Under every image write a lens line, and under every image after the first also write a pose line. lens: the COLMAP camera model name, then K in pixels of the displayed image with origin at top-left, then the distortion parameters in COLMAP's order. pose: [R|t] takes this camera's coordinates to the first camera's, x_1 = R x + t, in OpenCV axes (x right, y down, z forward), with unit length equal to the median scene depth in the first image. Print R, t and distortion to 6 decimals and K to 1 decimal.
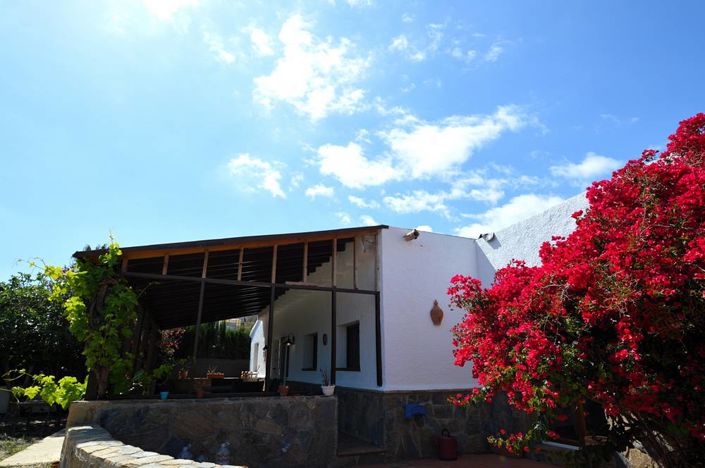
lens RADIAL K [[373.4, 0, 363.8], [0, 373.4, 233.8], [0, 0, 1]] dist [-0.034158, 0.001632]
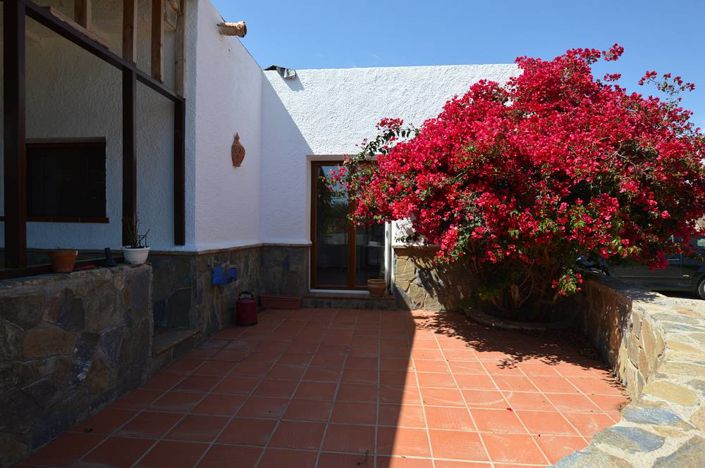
lens RADIAL K [[373.4, 0, 363.8], [0, 373.4, 233.8], [0, 0, 1]] dist [-0.034158, 0.001632]
pose [[0.459993, -0.005008, 0.887908, -0.389152], [-0.317050, 0.933136, 0.169516, 0.182059], [-0.829389, -0.359487, 0.427648, 0.468477]]
